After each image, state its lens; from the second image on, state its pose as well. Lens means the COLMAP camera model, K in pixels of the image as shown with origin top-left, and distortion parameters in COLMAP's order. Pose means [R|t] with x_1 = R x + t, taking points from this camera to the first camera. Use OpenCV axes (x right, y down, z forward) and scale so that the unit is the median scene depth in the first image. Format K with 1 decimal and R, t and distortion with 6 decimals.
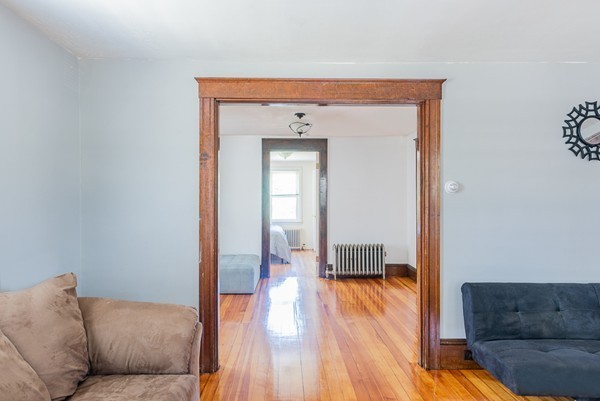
lens RADIAL K [[405.7, 0, 300.7], [0, 405.7, 203.6], [0, 0, 1]] dist [-0.001178, 0.002598]
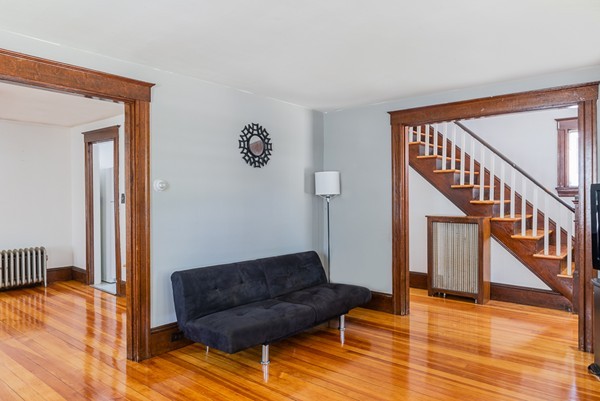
lens RADIAL K [[405.7, 0, 297.8], [0, 405.7, 199.0], [0, 0, 1]] dist [-0.001178, 0.002598]
pose [[0.663500, -0.004092, 0.748165, -0.190850], [0.005345, 0.999985, 0.000729, -0.002837], [-0.748157, 0.003516, 0.663512, 0.010711]]
